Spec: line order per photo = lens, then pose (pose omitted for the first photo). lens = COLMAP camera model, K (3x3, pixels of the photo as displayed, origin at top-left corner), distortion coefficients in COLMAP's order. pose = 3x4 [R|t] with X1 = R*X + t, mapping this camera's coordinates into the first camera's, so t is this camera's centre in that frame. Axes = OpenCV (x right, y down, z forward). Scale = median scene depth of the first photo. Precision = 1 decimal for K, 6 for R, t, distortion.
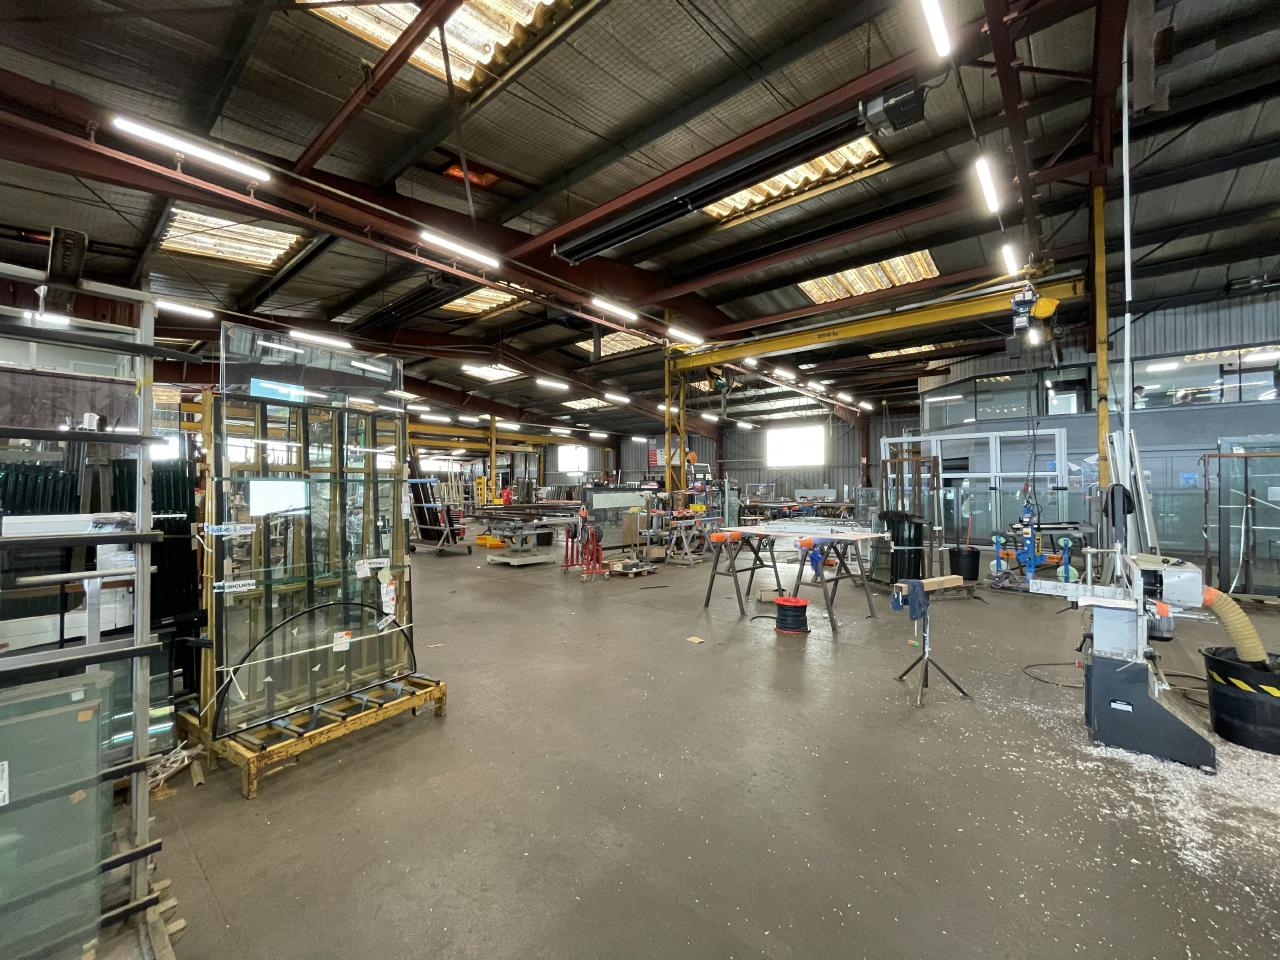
lens RADIAL K [[519.2, 0, 646.8], [0, 519.2, 483.5], [0, 0, 1]] dist [-0.001355, 0.000140]
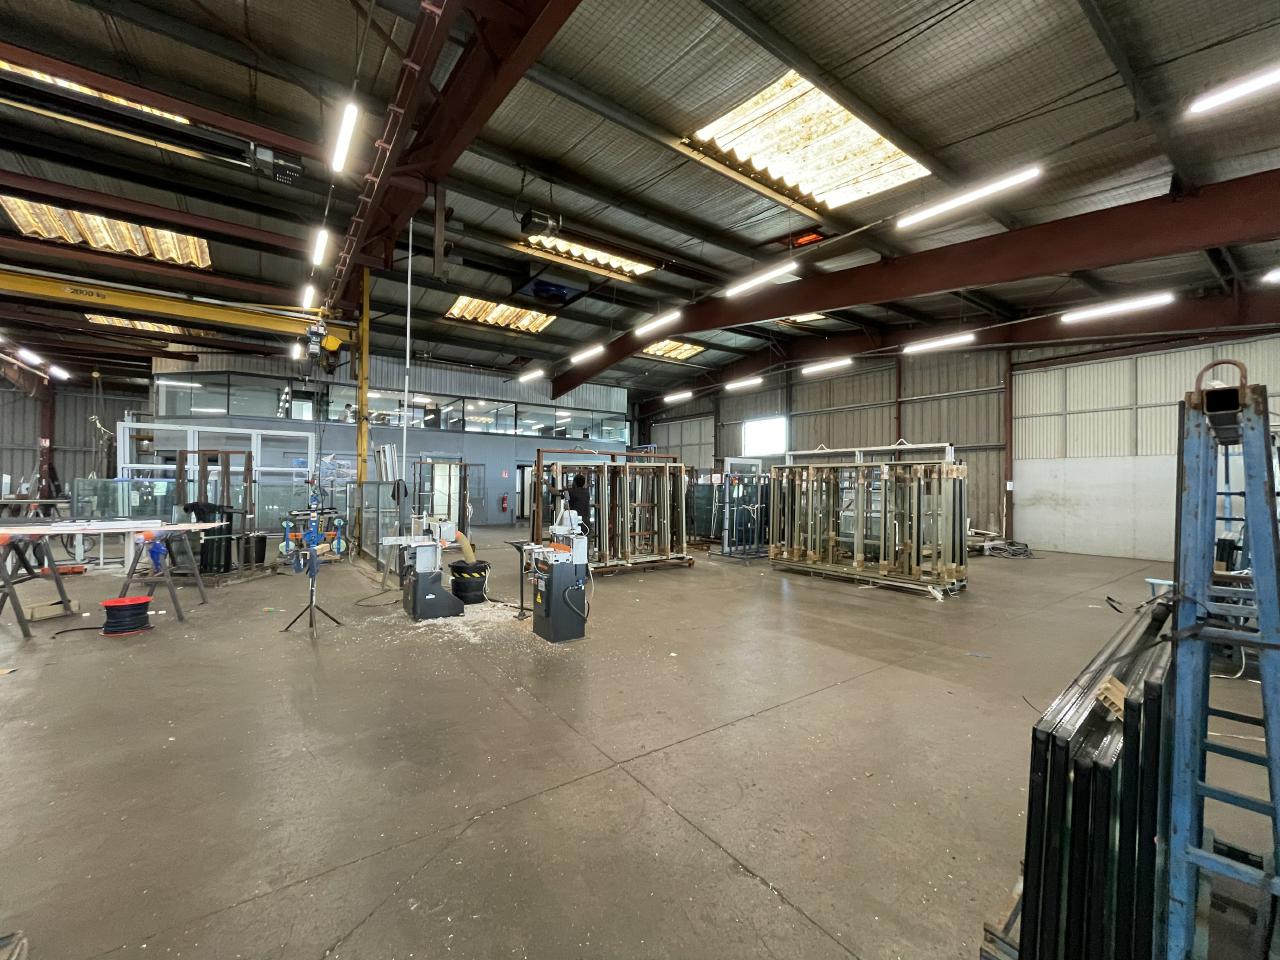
lens RADIAL K [[519.2, 0, 646.8], [0, 519.2, 483.5], [0, 0, 1]] dist [-0.001355, 0.000140]
pose [[0.241602, 0.006226, 0.970356, -0.275047], [-0.017207, 0.999850, -0.002131, 0.003053], [-0.970223, -0.016182, 0.241672, -0.081151]]
